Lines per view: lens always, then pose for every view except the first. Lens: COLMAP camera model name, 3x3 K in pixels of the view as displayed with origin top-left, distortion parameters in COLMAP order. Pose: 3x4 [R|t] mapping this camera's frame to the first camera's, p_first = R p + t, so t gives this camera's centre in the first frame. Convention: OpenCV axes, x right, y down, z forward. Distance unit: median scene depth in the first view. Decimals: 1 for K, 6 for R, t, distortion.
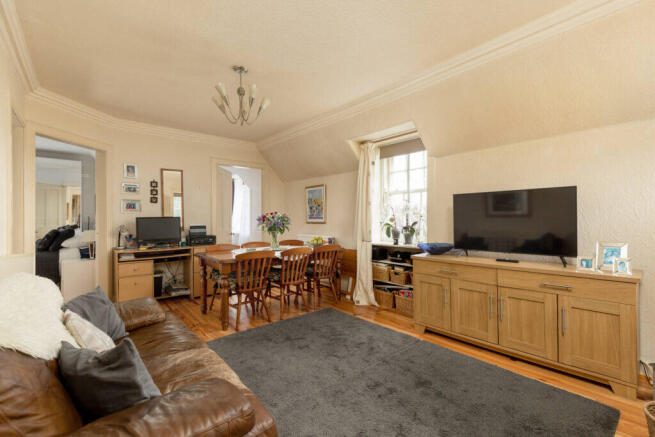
lens RADIAL K [[294.4, 0, 329.5], [0, 294.4, 219.0], [0, 0, 1]] dist [0.004408, 0.000216]
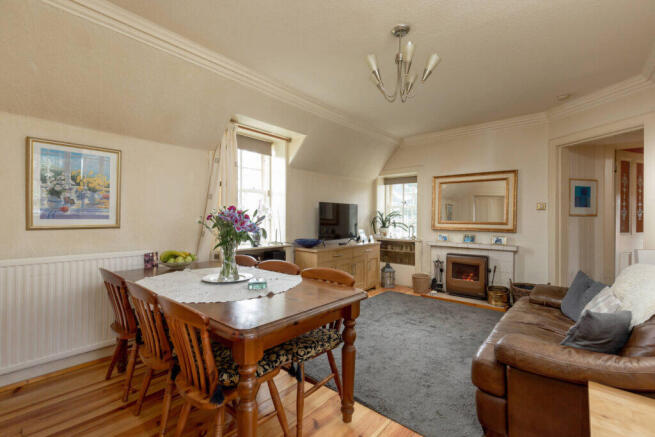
lens RADIAL K [[294.4, 0, 329.7], [0, 294.4, 218.3], [0, 0, 1]] dist [0.004408, 0.000216]
pose [[-0.166118, -0.002847, 0.986102, -0.579578], [-0.012385, 0.999923, 0.000800, -0.006301], [-0.986028, -0.012079, -0.166140, 0.724251]]
